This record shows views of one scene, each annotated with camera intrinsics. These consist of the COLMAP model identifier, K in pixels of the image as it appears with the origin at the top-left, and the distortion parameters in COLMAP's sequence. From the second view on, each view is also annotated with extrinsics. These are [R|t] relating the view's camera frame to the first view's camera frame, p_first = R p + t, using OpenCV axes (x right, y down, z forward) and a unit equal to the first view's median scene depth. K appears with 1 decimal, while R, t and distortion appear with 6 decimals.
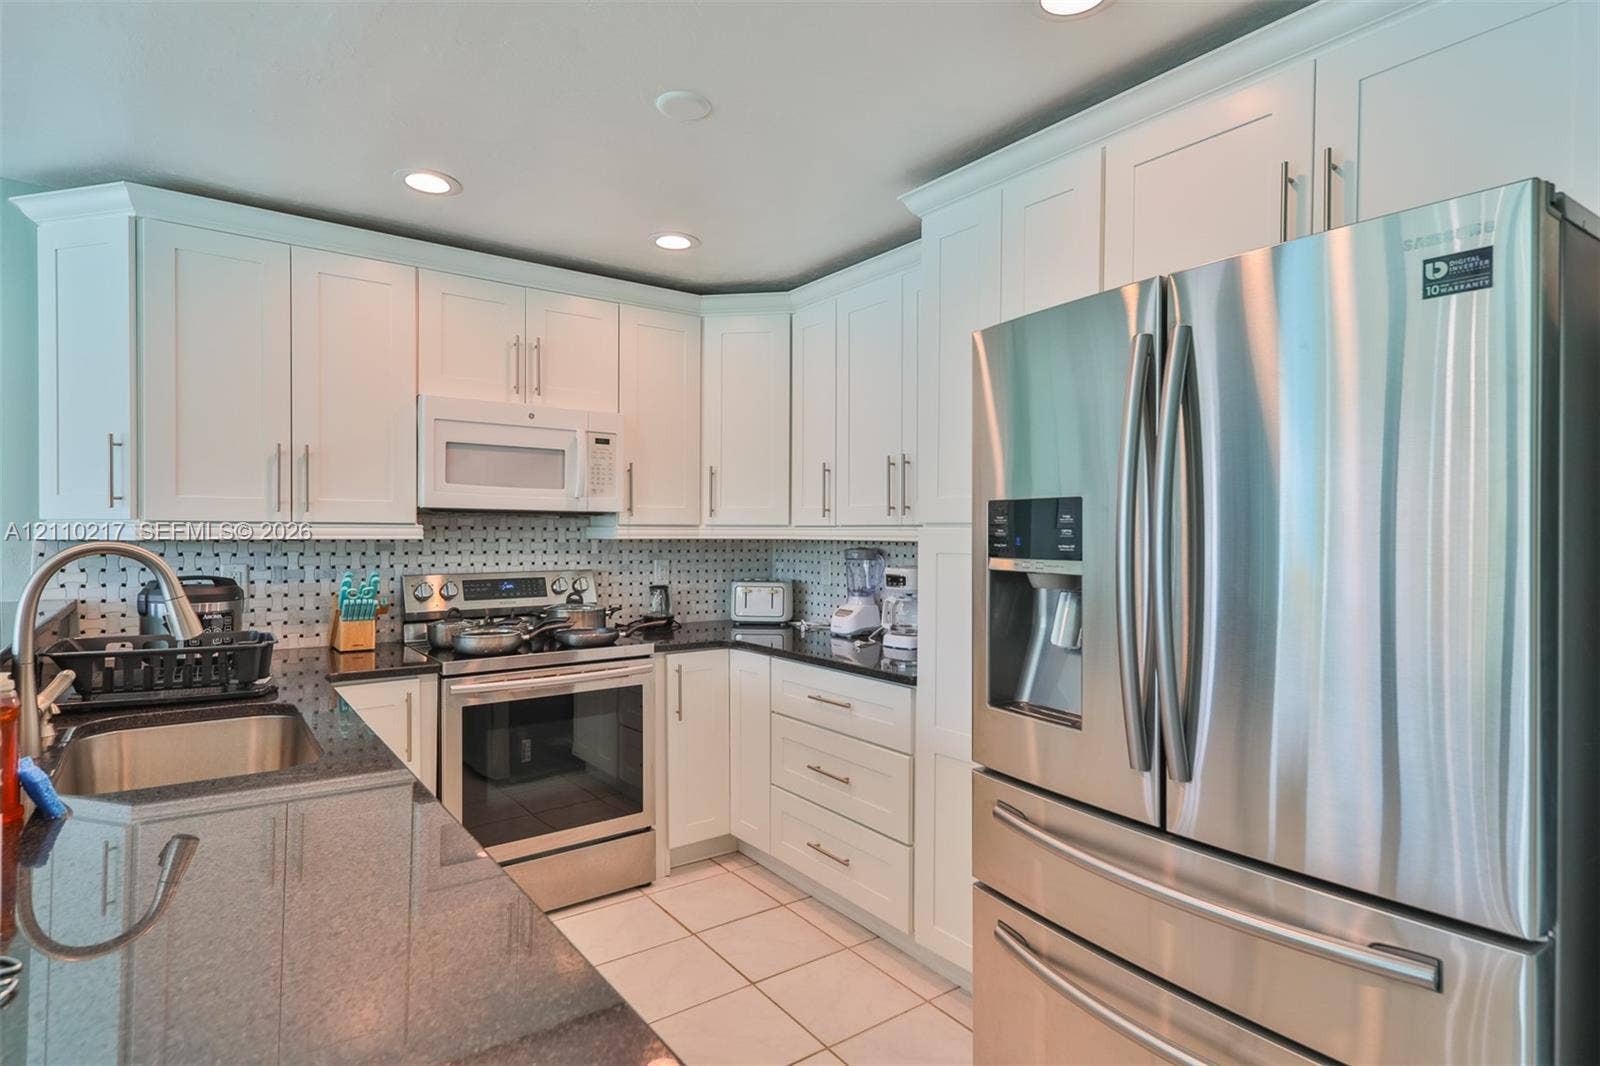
lens RADIAL K [[830.2, 0, 804.5], [0, 830.2, 542.0], [0, 0, 1]] dist [0.002814, -0.000061]
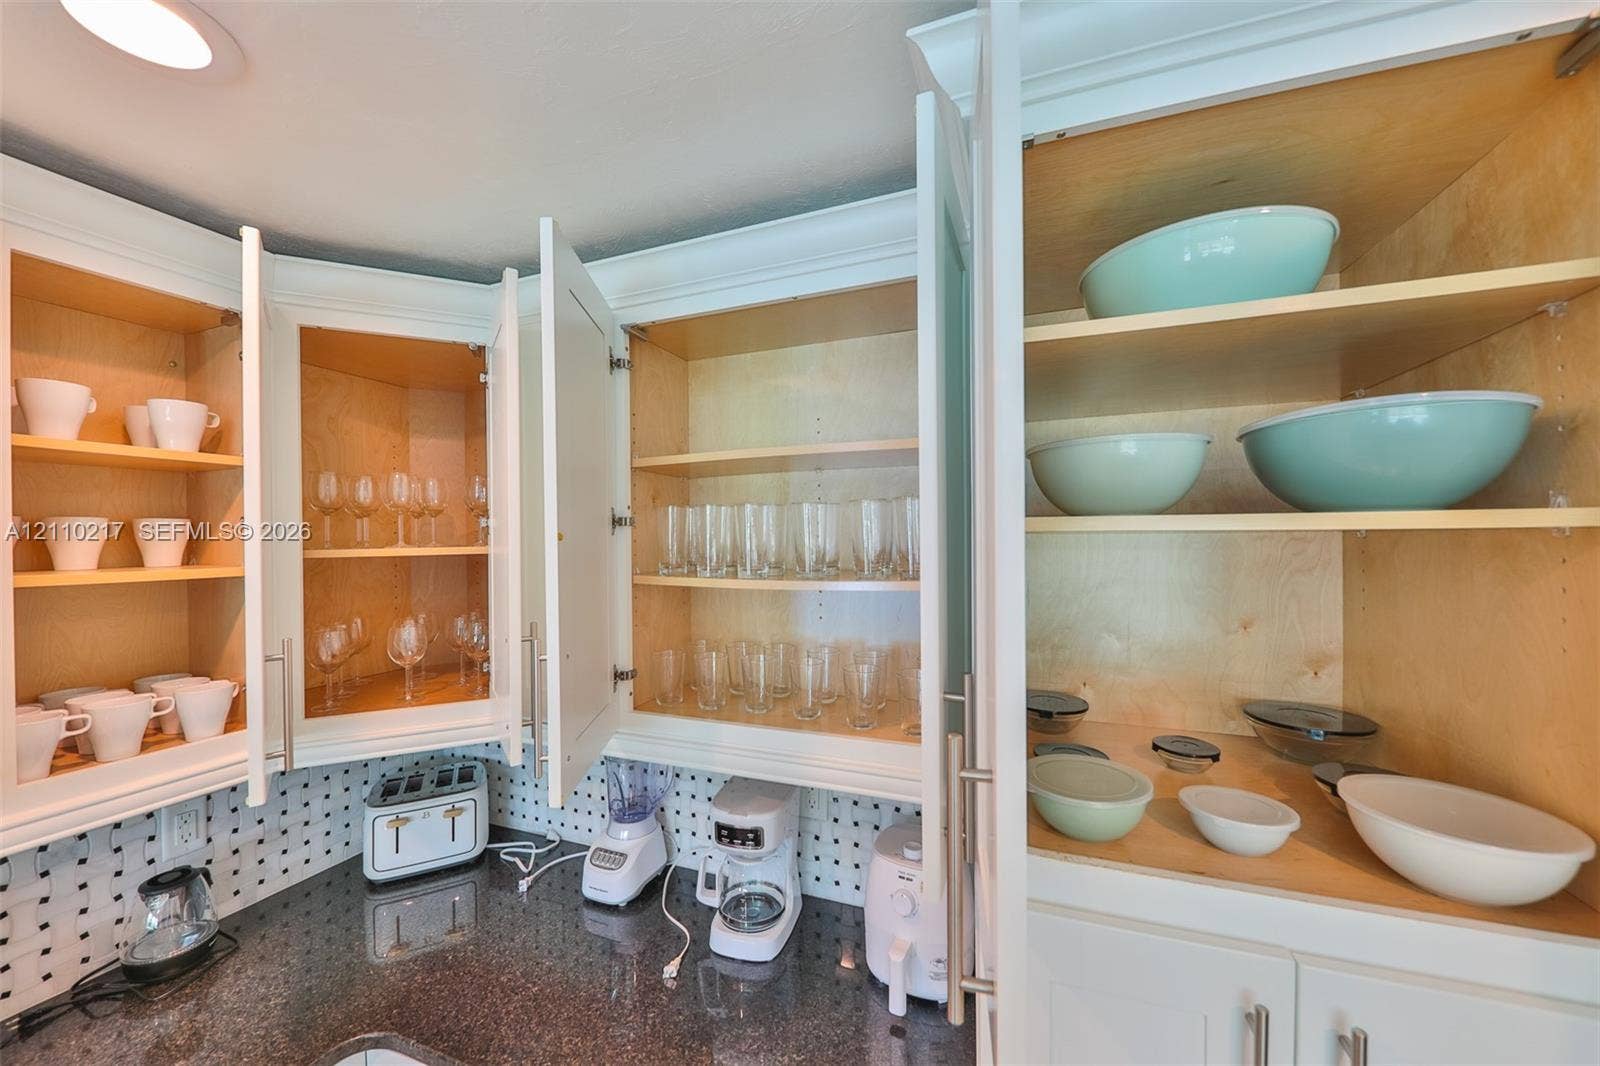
lens RADIAL K [[584.3, 0, 798.0], [0, 584.3, 538.5], [0, 0, 1]] dist [0.000062, -0.003374]
pose [[0.844833, -0.012950, 0.534874, -0.061203], [0.016773, 0.999857, -0.002285, -0.147862], [-0.534767, 0.010902, 0.844929, 0.641676]]
